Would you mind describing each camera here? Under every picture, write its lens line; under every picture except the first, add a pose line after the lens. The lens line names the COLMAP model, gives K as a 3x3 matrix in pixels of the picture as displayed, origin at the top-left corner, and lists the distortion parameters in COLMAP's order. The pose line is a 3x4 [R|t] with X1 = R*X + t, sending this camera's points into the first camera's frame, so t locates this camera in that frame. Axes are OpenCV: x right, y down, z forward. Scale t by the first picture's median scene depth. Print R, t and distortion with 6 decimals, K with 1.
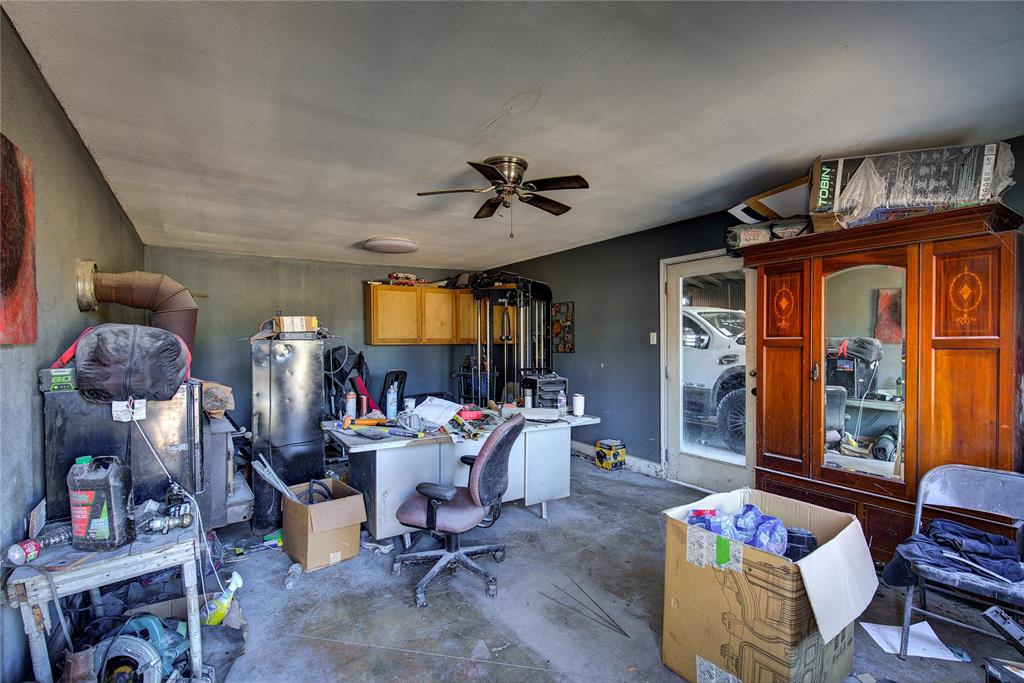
lens RADIAL K [[466.4, 0, 512.7], [0, 466.4, 344.8], [0, 0, 1]] dist [-0.001026, 0.000090]
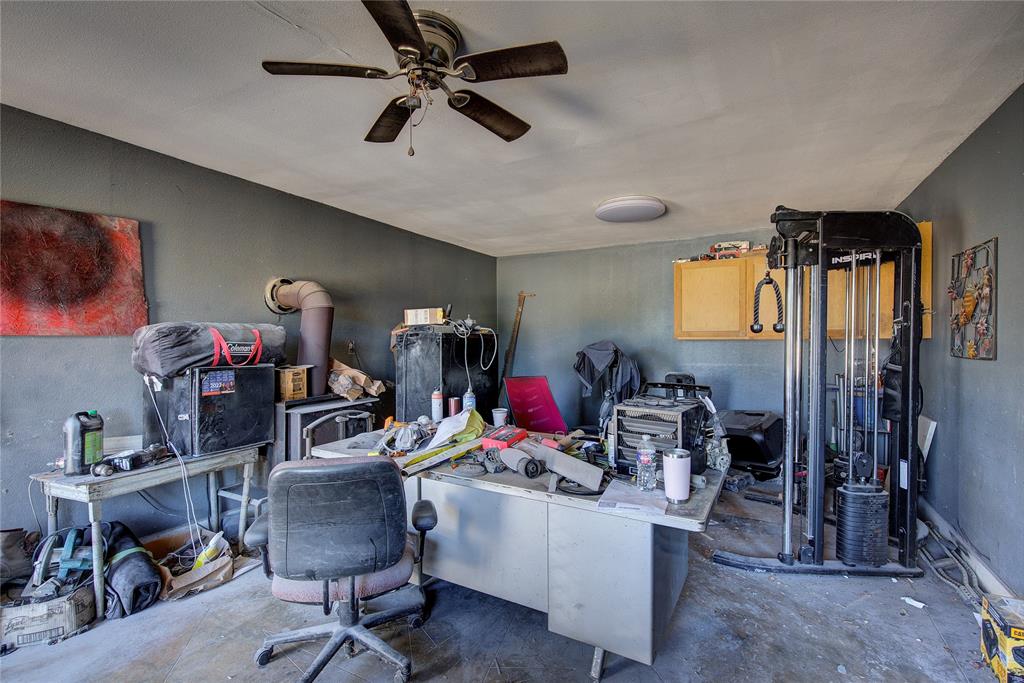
lens RADIAL K [[466.4, 0, 512.7], [0, 466.4, 344.8], [0, 0, 1]] dist [-0.001026, 0.000090]
pose [[0.469046, 0.012948, -0.883079, 0.468943], [-0.006769, 0.999916, 0.011065, 0.002487], [0.883148, 0.000787, 0.469094, 0.671832]]
